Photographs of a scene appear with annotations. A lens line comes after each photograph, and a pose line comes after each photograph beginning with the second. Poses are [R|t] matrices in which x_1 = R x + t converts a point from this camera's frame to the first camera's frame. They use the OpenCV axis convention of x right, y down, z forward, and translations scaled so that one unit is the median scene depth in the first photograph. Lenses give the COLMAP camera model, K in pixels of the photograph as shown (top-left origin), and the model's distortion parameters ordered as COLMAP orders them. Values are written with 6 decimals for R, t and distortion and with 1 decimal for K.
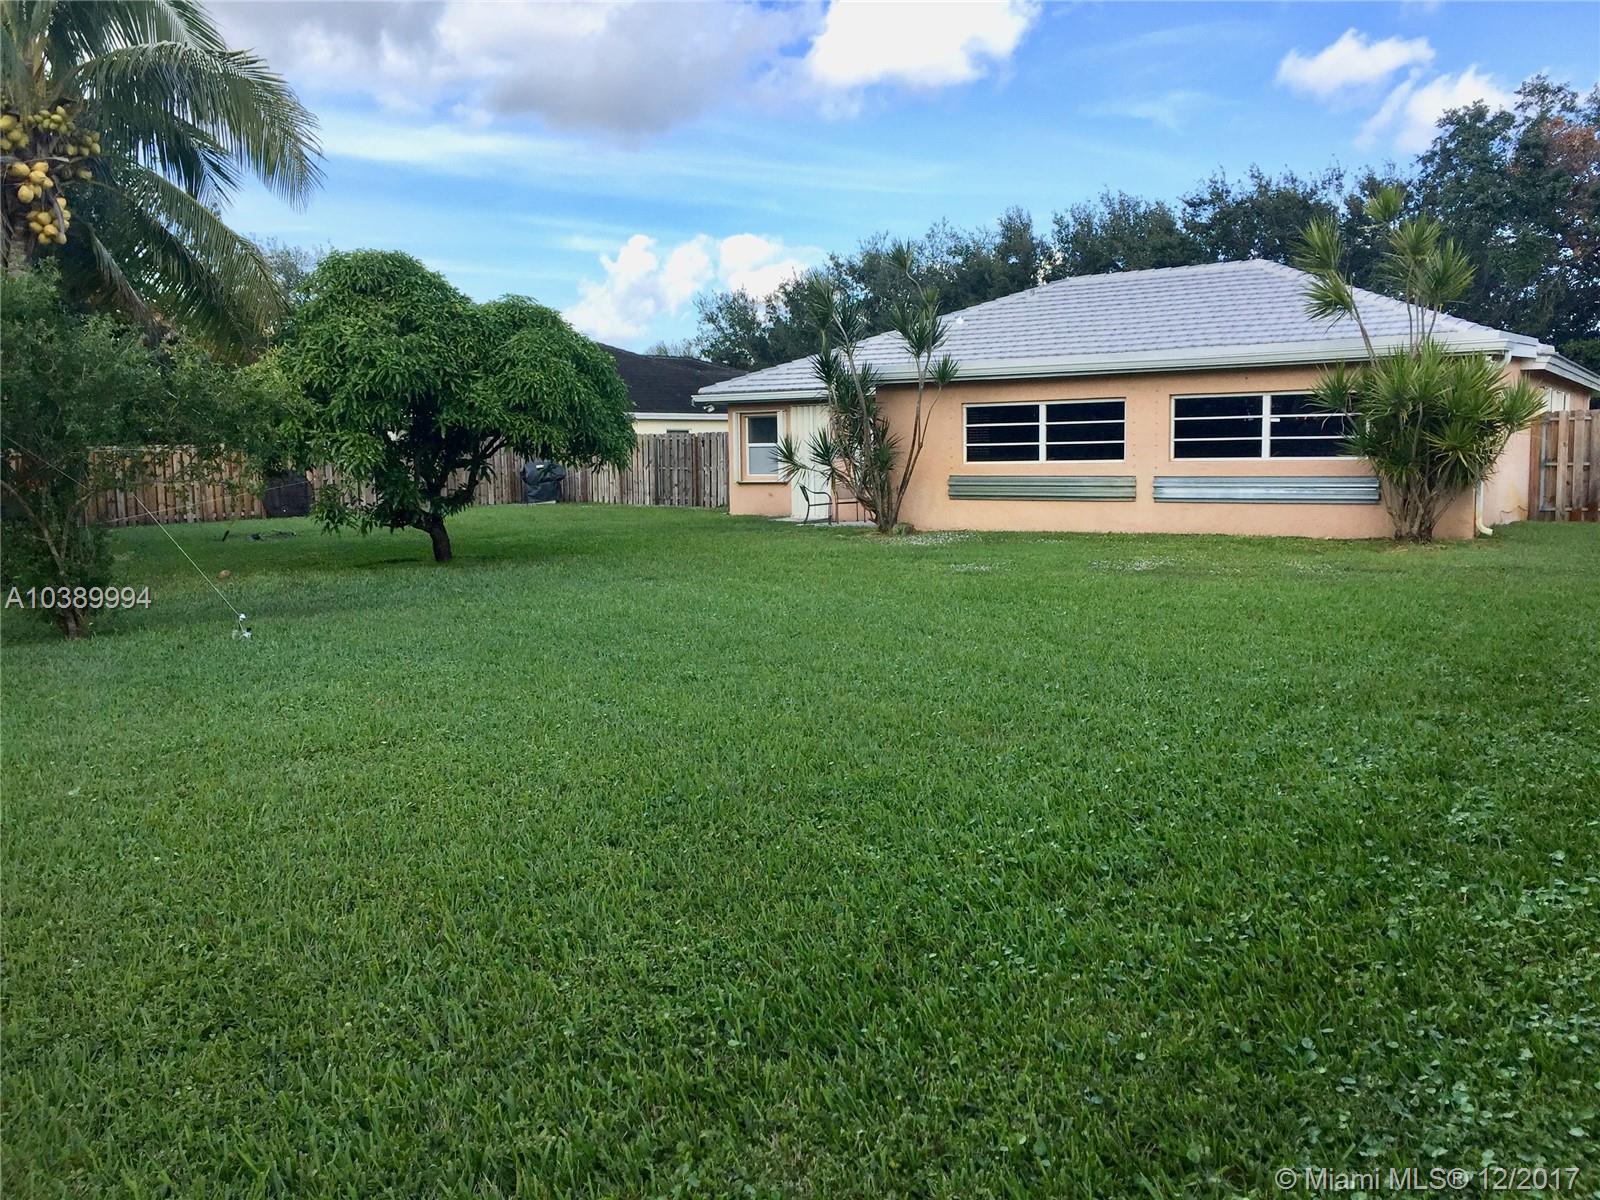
lens RADIAL K [[1364.0, 0, 808.4], [0, 1364.0, 579.4], [0, 0, 1]] dist [0.077801, -0.092555]
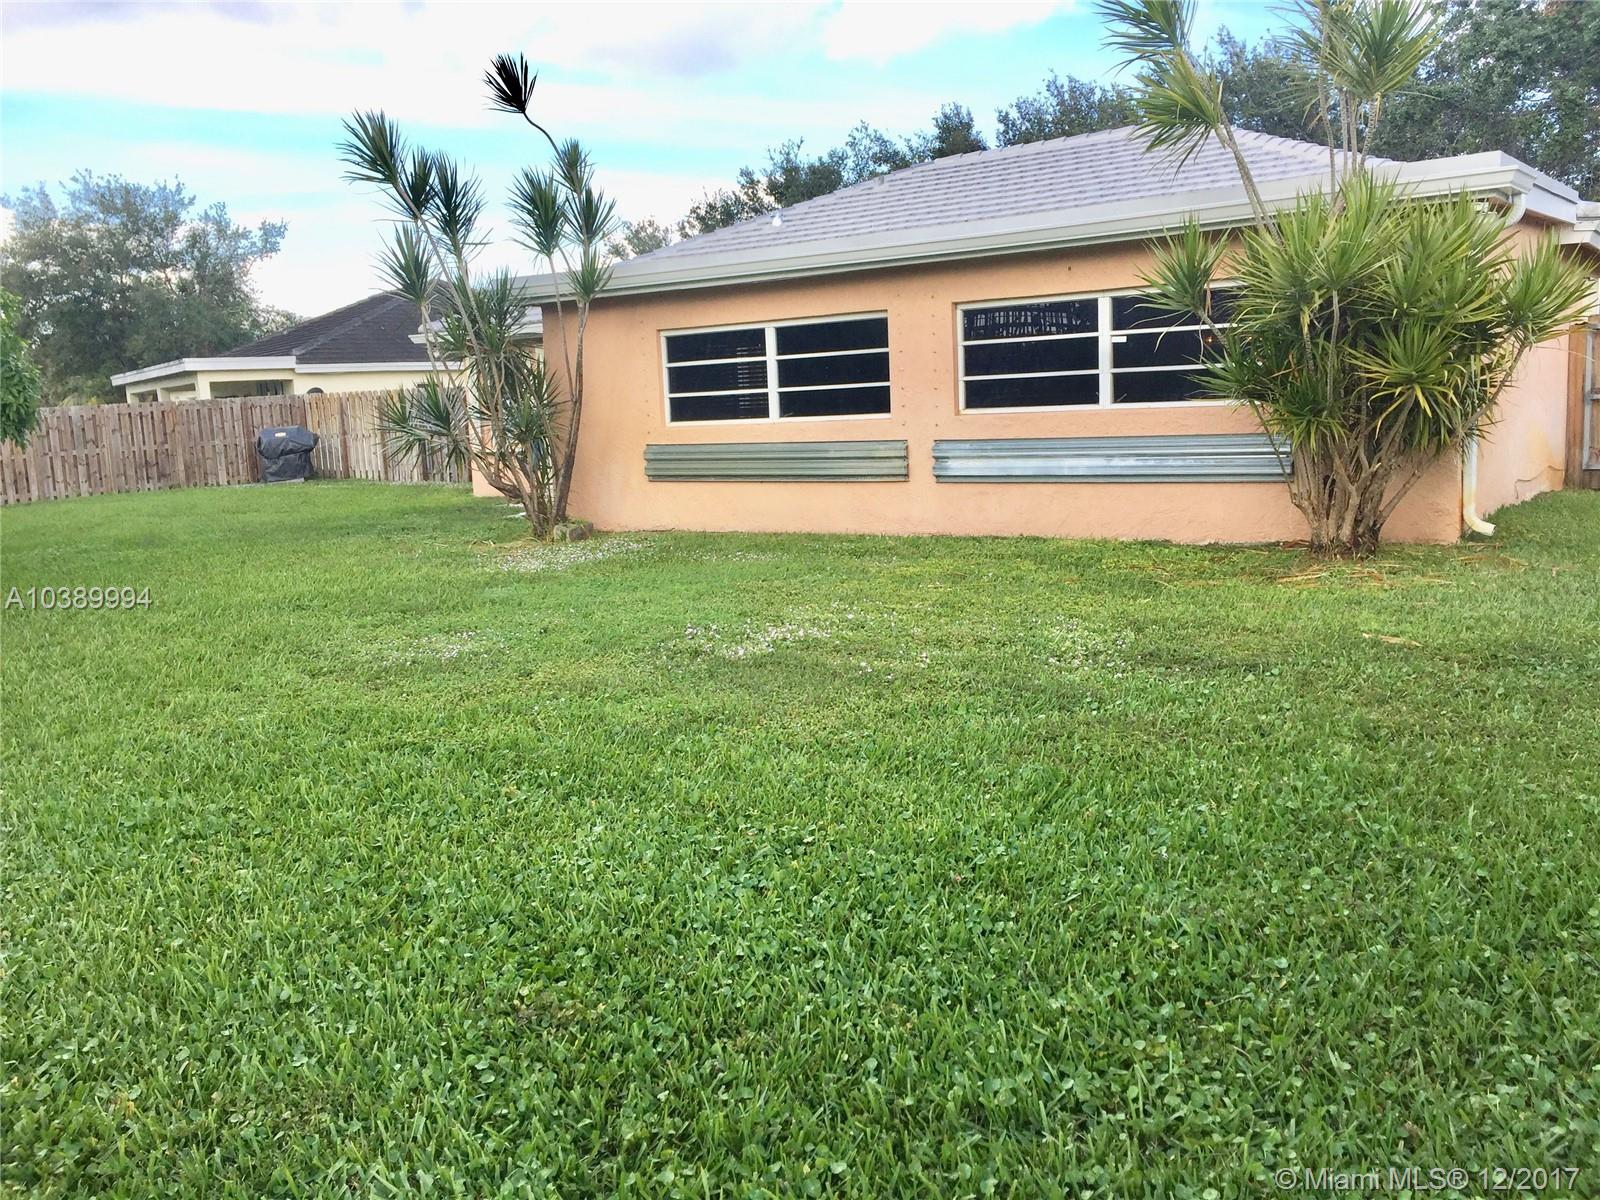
lens RADIAL K [[1364.0, 0, 804.3], [0, 1364.0, 571.2], [0, 0, 1]] dist [0.077801, -0.092555]
pose [[0.999177, -0.027732, -0.029586, 0.201074], [0.028687, 0.999065, 0.032359, -0.036745], [0.028661, -0.033181, 0.999038, 0.376557]]
